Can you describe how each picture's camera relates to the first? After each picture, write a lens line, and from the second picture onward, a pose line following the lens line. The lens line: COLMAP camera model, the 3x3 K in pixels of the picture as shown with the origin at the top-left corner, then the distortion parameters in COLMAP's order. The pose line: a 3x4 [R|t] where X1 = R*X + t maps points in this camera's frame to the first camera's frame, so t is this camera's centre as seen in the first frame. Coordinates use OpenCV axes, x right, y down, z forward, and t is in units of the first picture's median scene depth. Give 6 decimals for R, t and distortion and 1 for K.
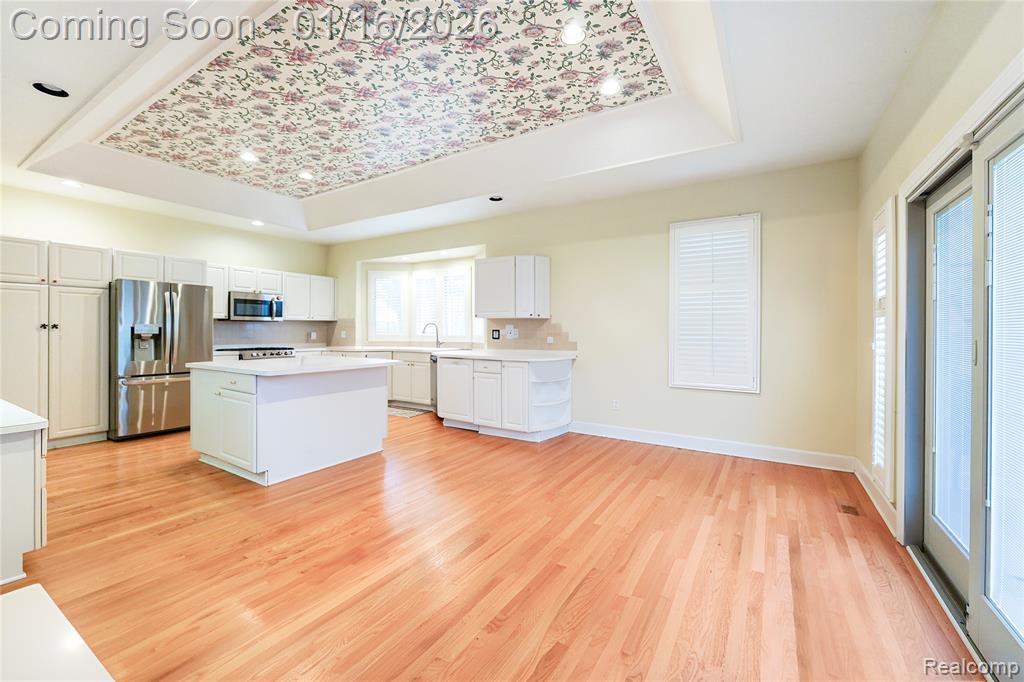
lens RADIAL K [[415.3, 0, 516.0], [0, 415.3, 331.7], [0, 0, 1]] dist [0.002672, -0.000875]
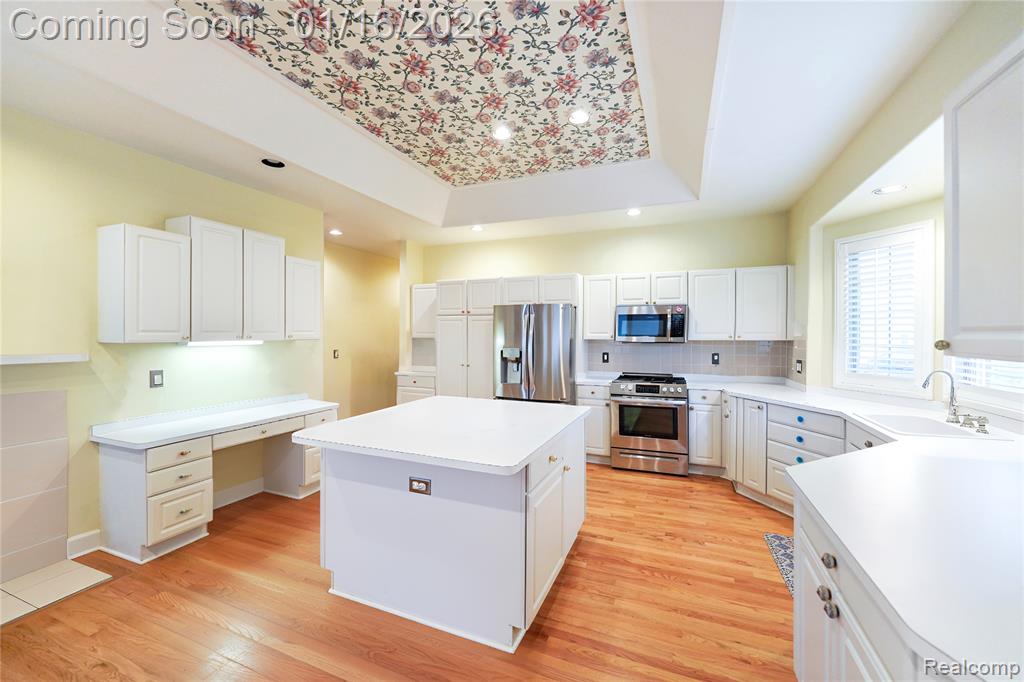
lens RADIAL K [[415.3, 0, 509.3], [0, 415.3, 335.5], [0, 0, 1]] dist [0.002672, -0.000875]
pose [[0.153124, 0.002221, -0.988205, 0.083105], [-0.008442, 0.999964, 0.000939, -0.039345], [0.988171, 0.008199, 0.153137, 0.677571]]
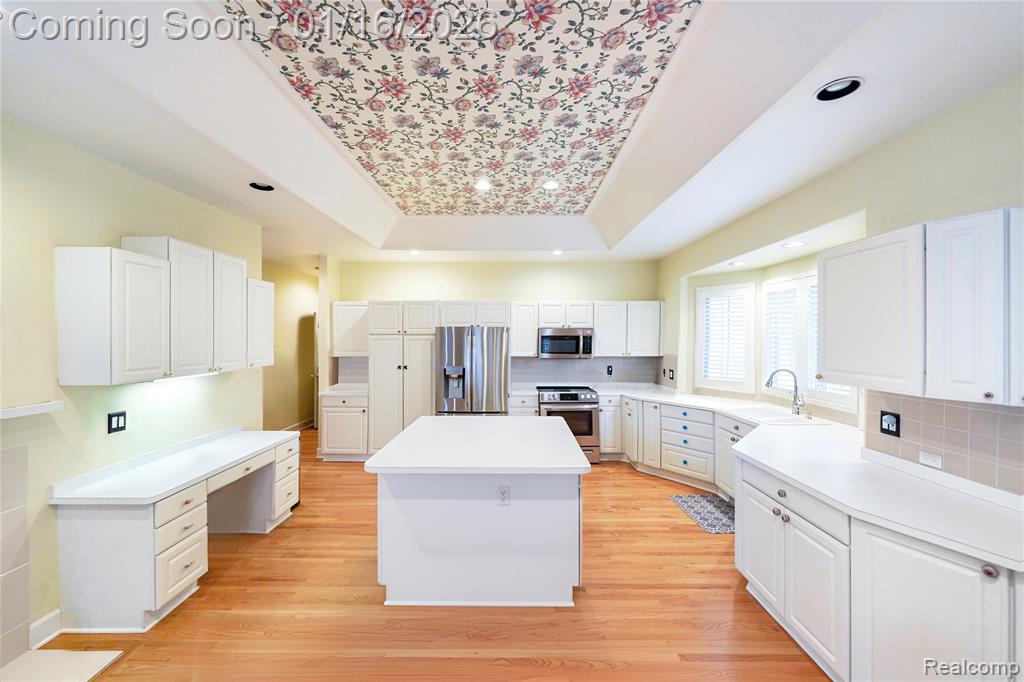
lens RADIAL K [[415.3, 0, 510.7], [0, 415.3, 341.5], [0, 0, 1]] dist [0.002672, -0.000875]
pose [[0.520274, 0.006293, -0.853976, 0.103951], [-0.003480, 0.999980, 0.005249, -0.072263], [0.853992, 0.000241, 0.520286, 0.447496]]
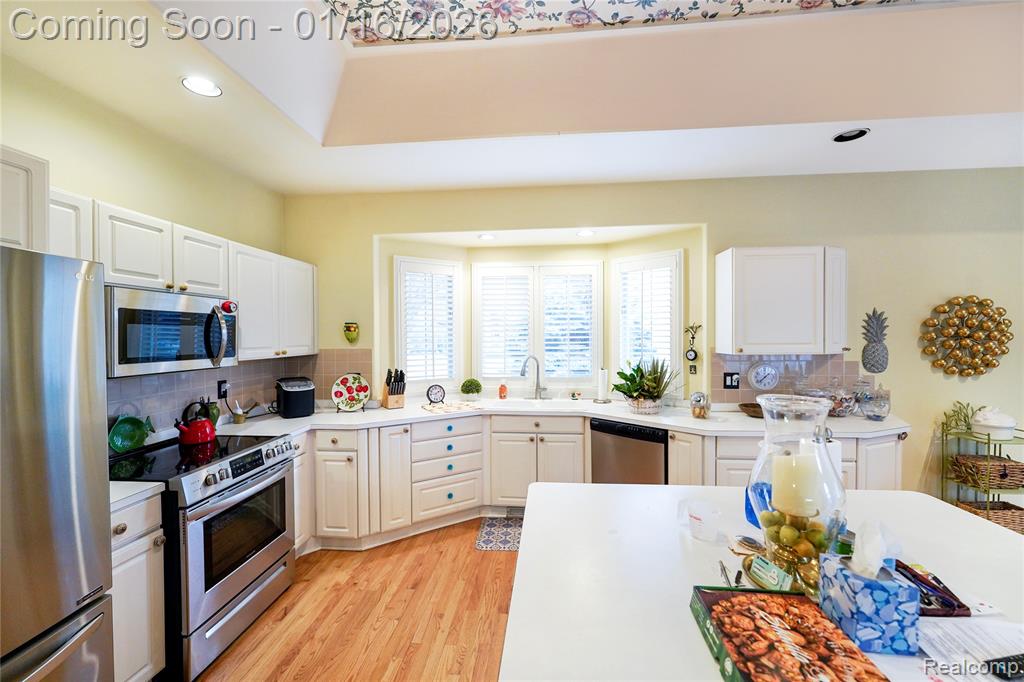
lens RADIAL K [[415.3, 0, 512.2], [0, 415.3, 340.5], [0, 0, 1]] dist [0.002672, -0.000875]
pose [[0.893352, -0.013318, 0.449161, -0.562092], [0.011773, 0.999911, 0.006231, -0.054276], [-0.449204, -0.000278, 0.893429, 0.594983]]
